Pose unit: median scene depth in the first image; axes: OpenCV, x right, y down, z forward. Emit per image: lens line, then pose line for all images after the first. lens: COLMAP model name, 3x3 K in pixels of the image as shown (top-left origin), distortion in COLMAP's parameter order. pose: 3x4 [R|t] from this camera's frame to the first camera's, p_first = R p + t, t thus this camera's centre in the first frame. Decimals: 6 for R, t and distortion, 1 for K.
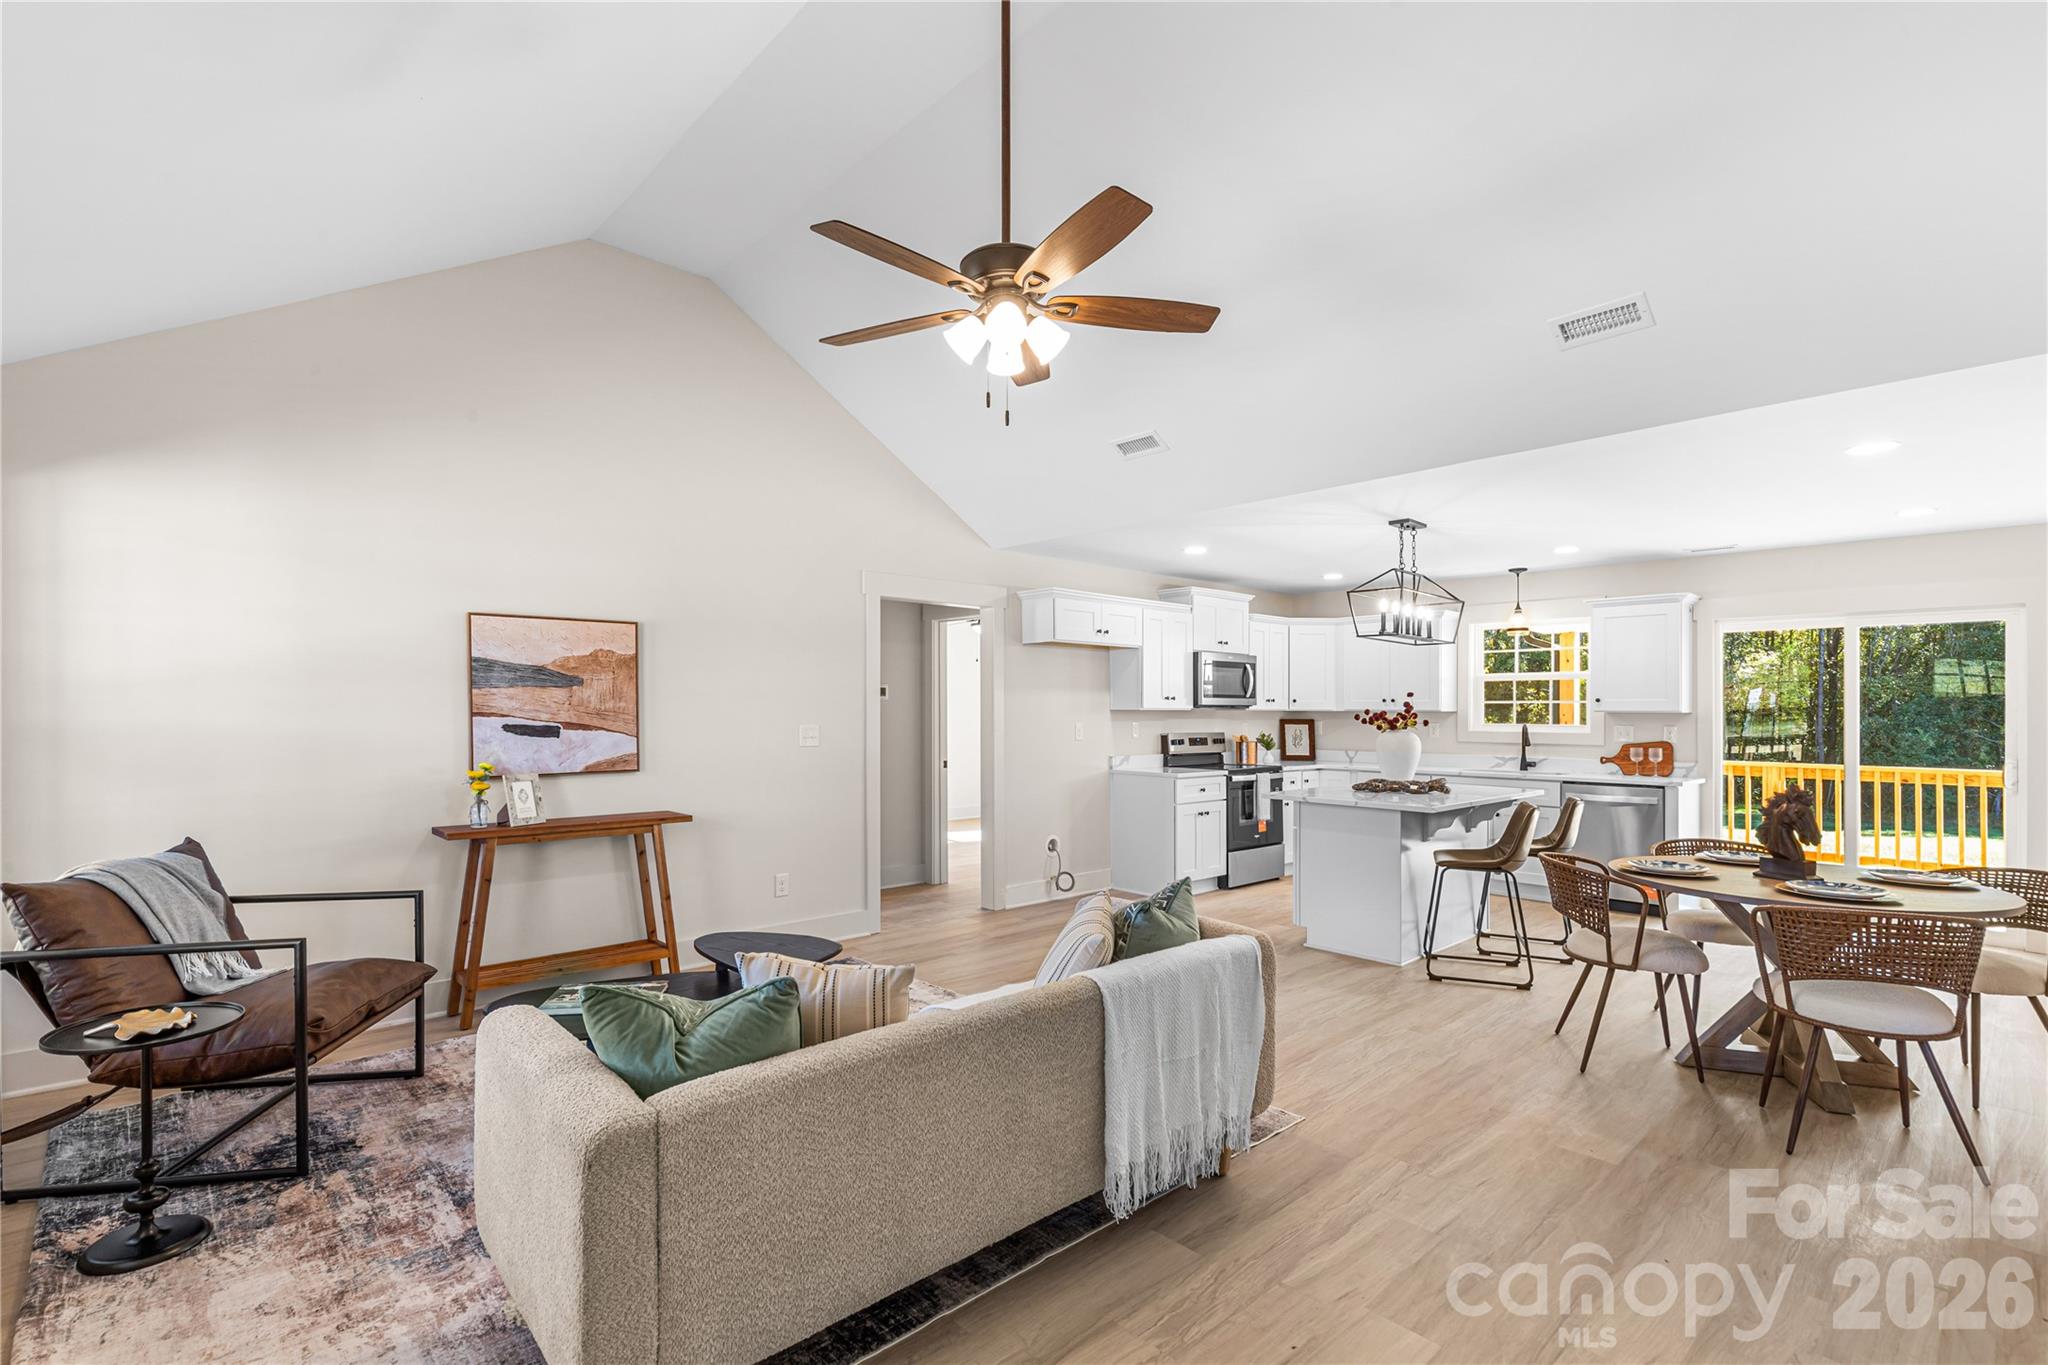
lens RADIAL K [[946.6, 0, 1019.7], [0, 946.6, 709.3], [0, 0, 1]] dist [0.004303, 0.000893]
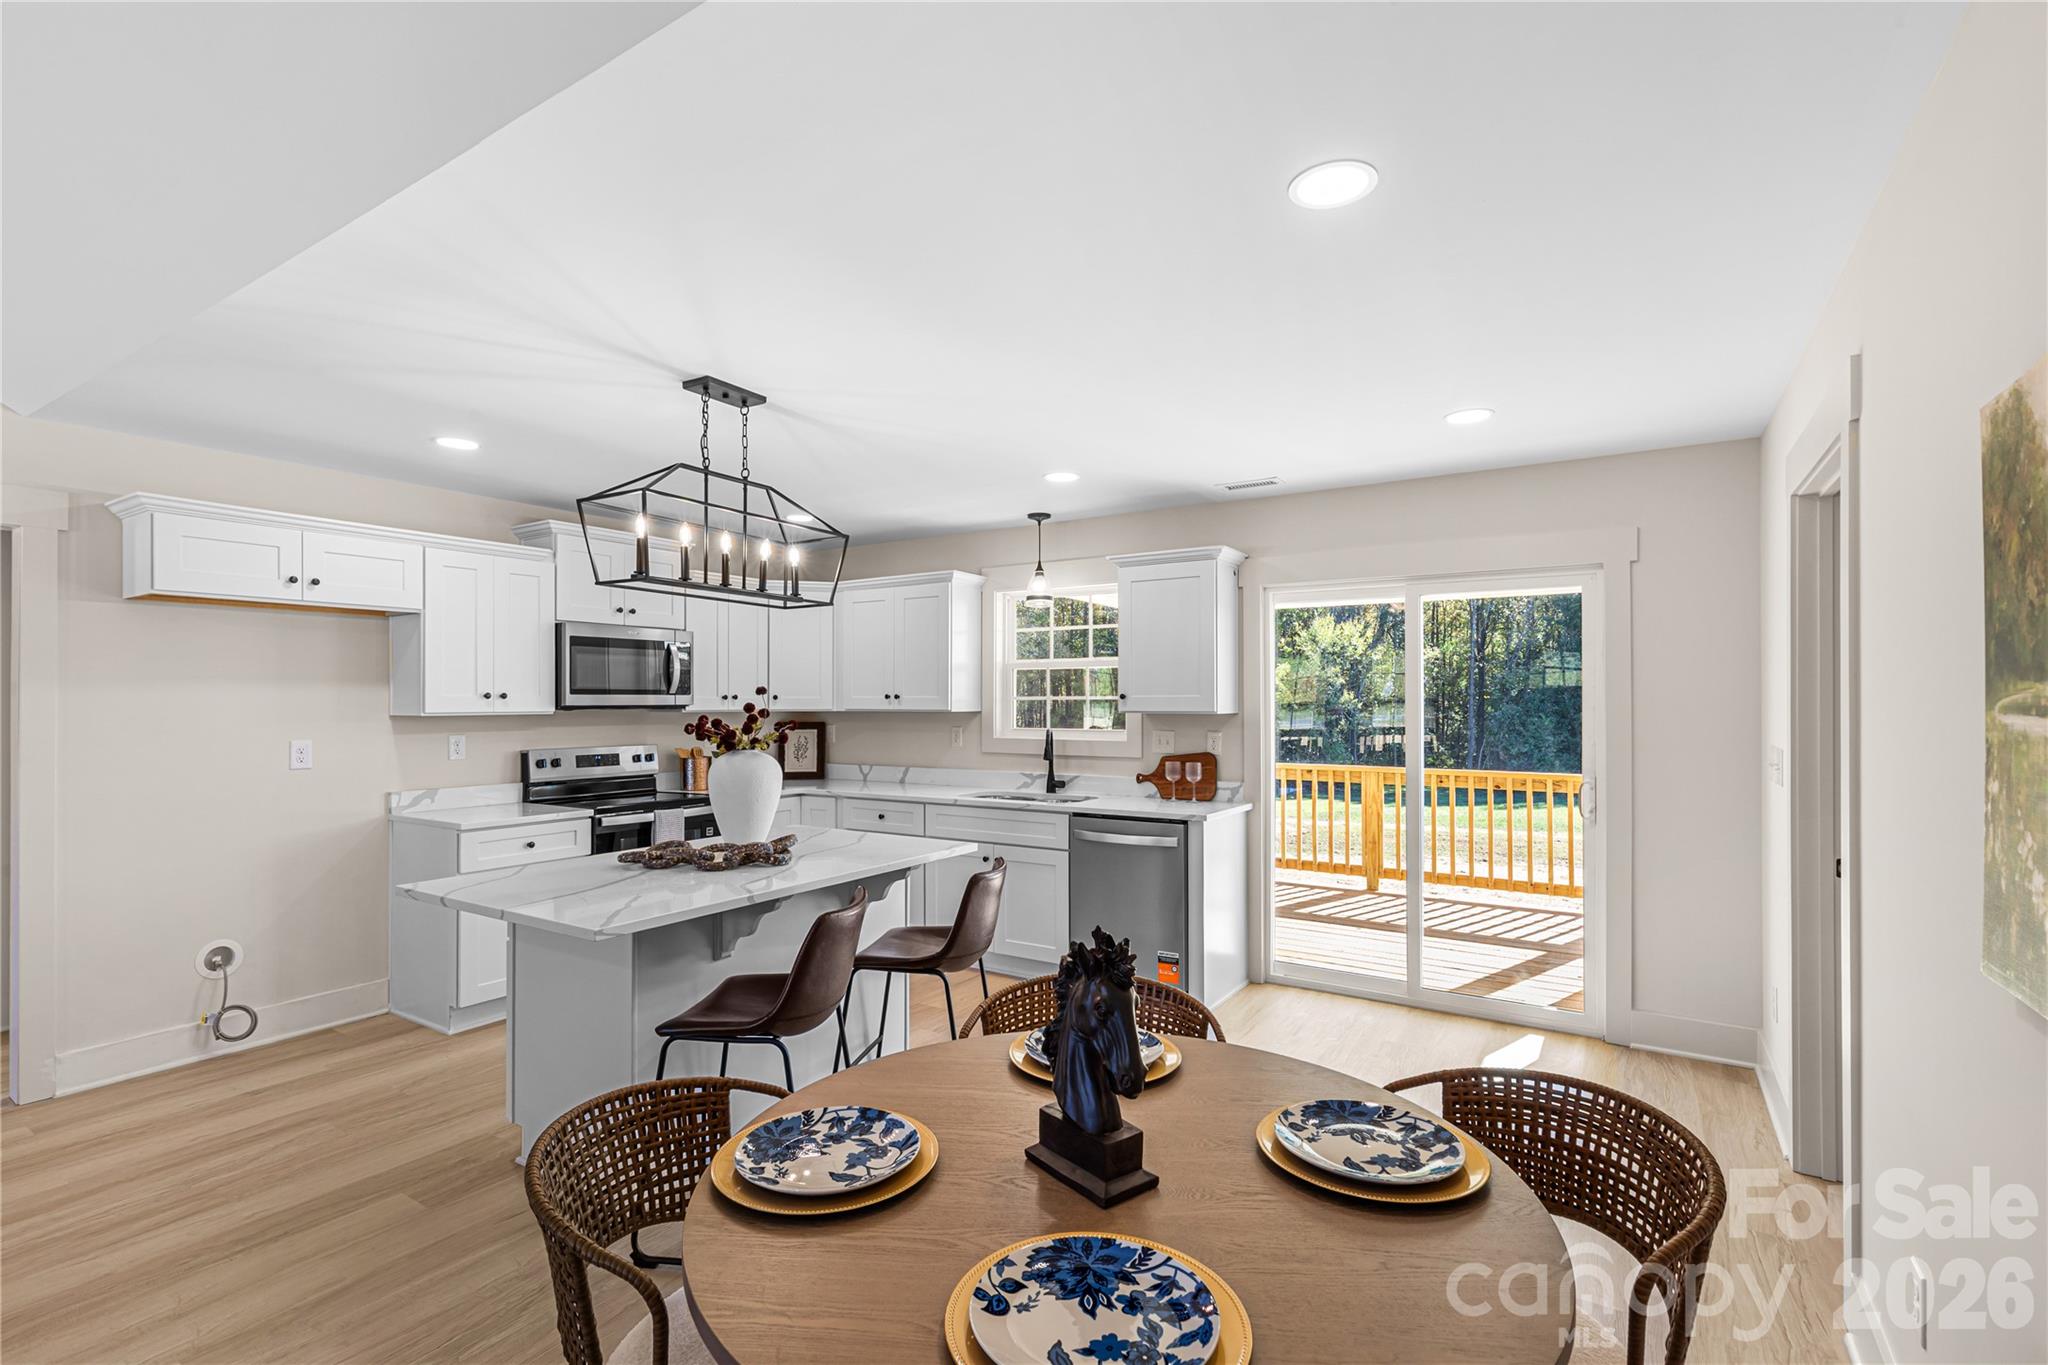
lens RADIAL K [[946.6, 0, 1018.3], [0, 946.6, 694.8], [0, 0, 1]] dist [0.004303, 0.000893]
pose [[0.968719, -0.004781, 0.248113, 0.364030], [0.006427, 0.999962, -0.005825, -0.007145], [-0.248076, 0.007237, 0.968713, 0.336164]]
